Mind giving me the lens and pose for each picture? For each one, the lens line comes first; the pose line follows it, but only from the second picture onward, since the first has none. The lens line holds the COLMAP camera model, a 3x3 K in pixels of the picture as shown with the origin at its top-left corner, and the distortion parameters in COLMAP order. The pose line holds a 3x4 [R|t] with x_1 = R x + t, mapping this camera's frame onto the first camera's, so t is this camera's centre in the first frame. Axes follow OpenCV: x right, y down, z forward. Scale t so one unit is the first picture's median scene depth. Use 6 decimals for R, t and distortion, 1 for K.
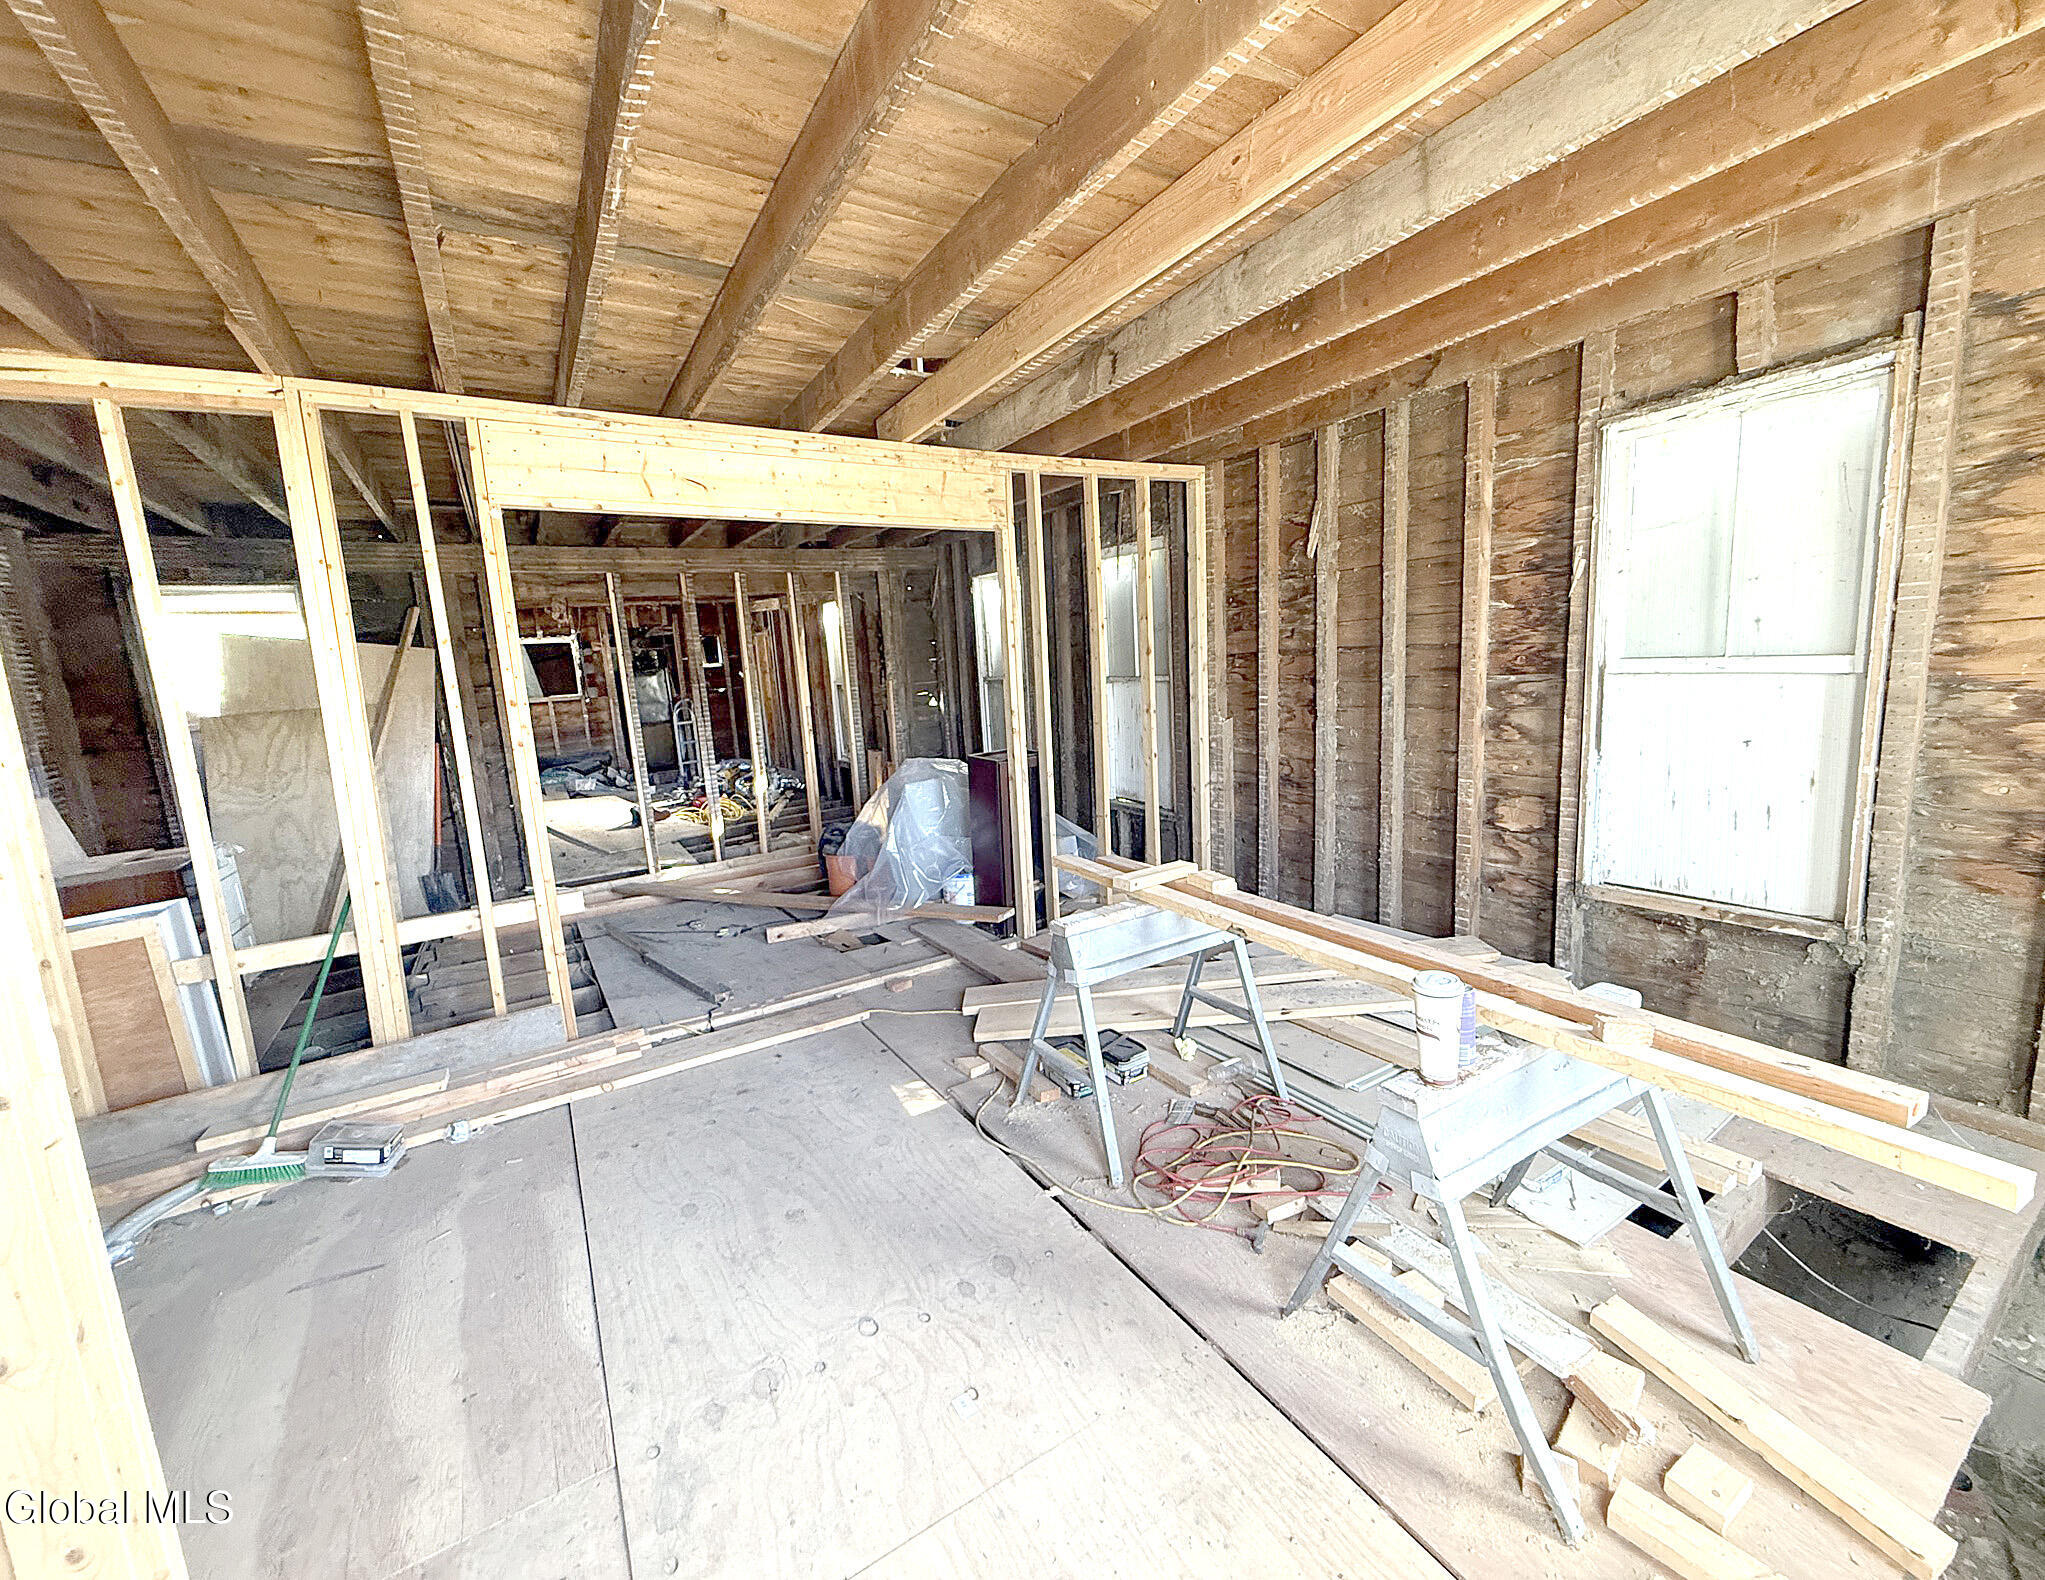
lens RADIAL K [[805.5, 0, 1019.7], [0, 805.5, 779.9], [0, 0, 1]] dist [-0.000890, -0.000050]
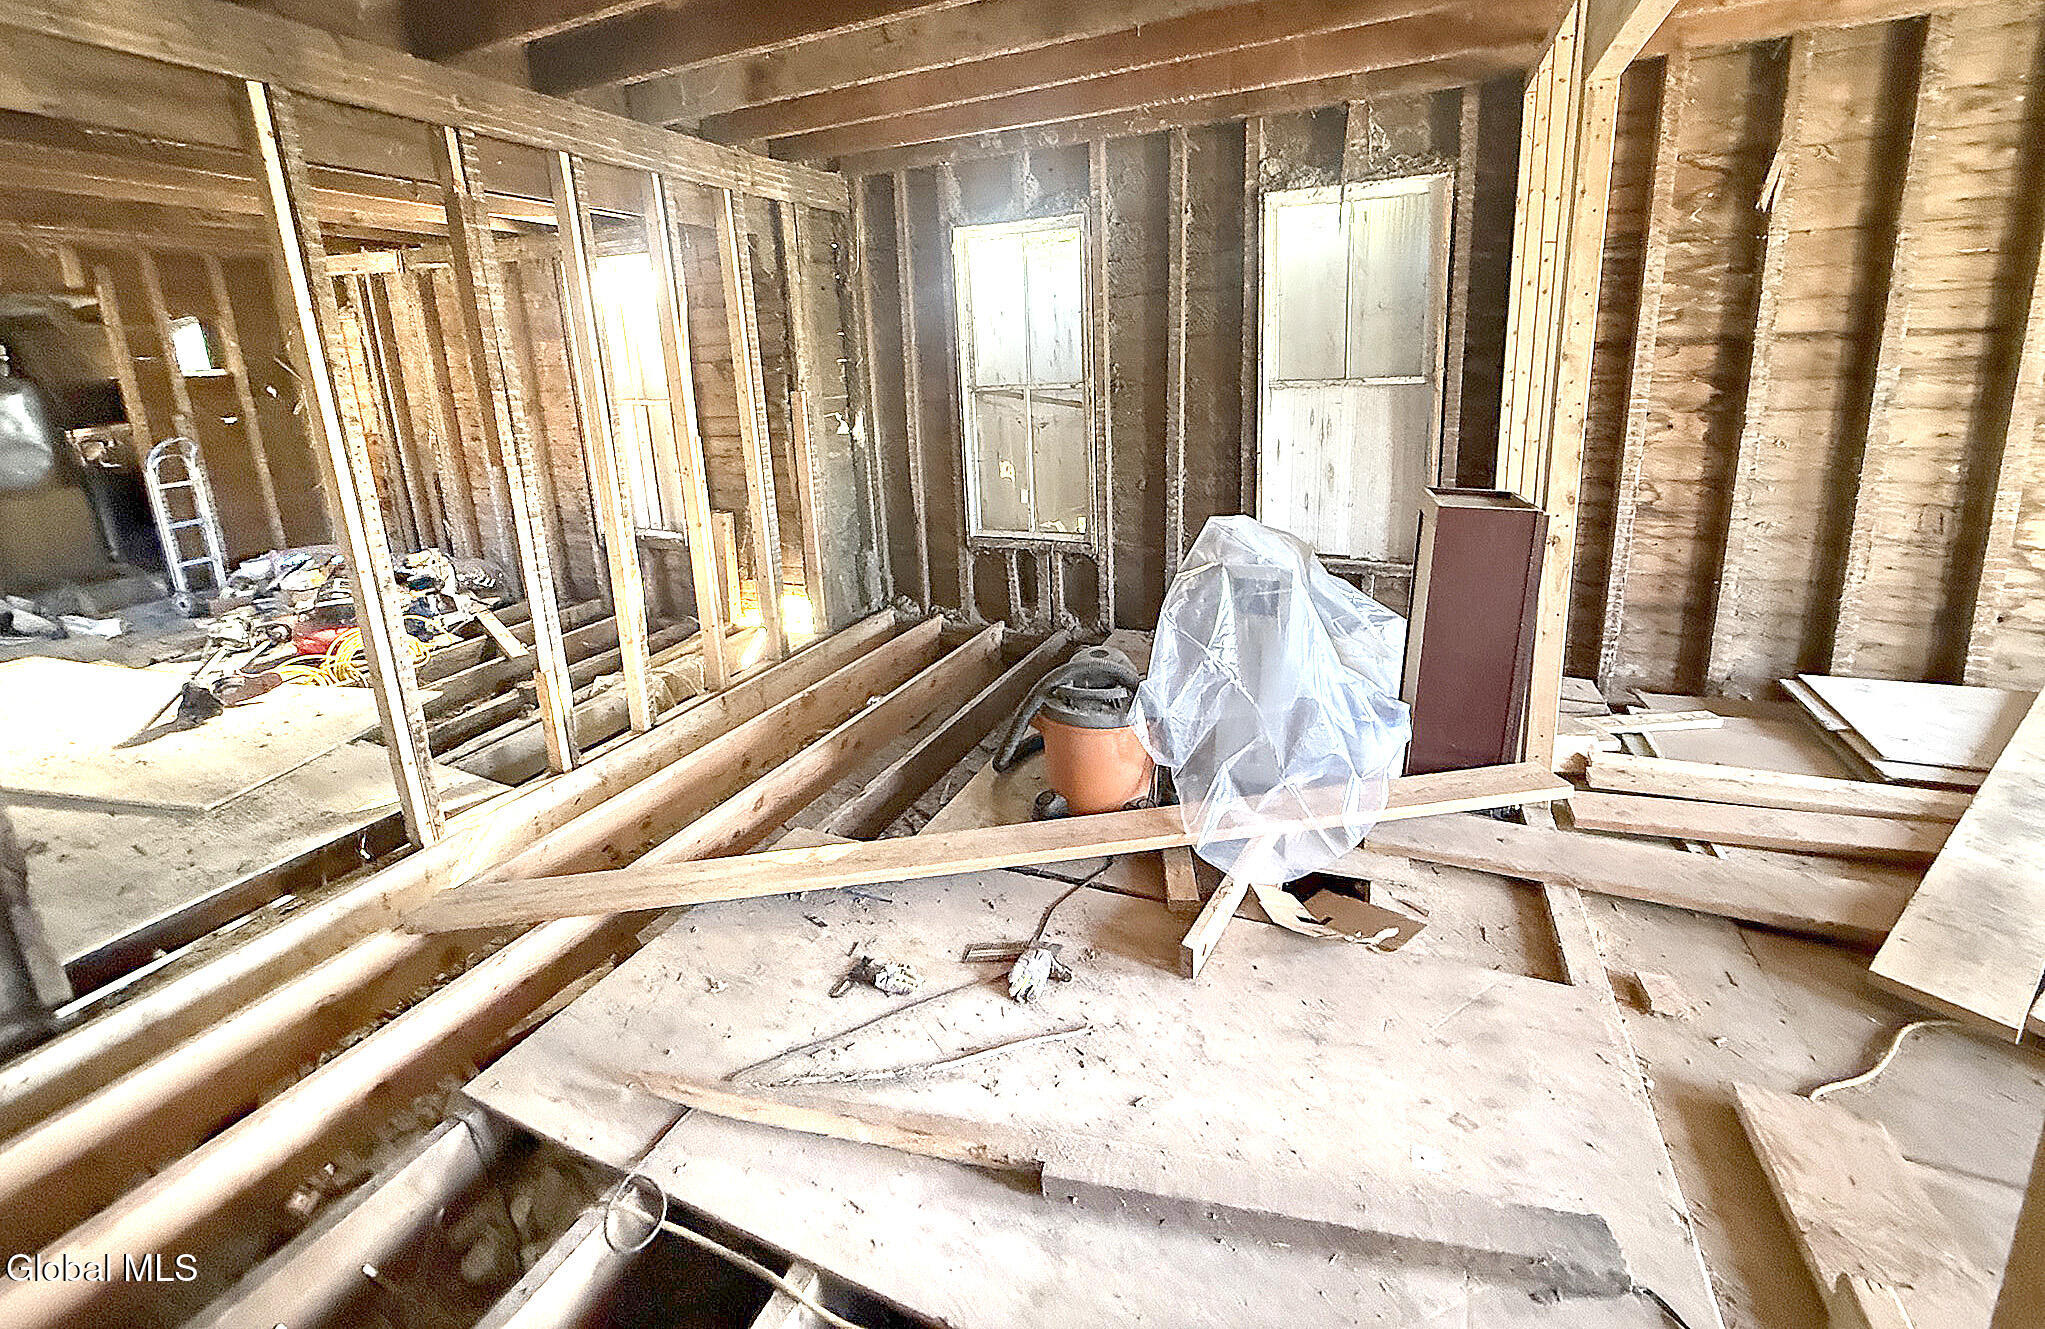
lens RADIAL K [[809.3, 0, 1024.0], [0, 809.3, 528.0], [0, 0, 1]] dist [0.001168, 0.000169]
pose [[0.832702, -0.085648, 0.547057, -0.257545], [0.075081, 0.996305, 0.041698, -0.025612], [-0.548607, 0.006351, 0.836056, 0.293313]]
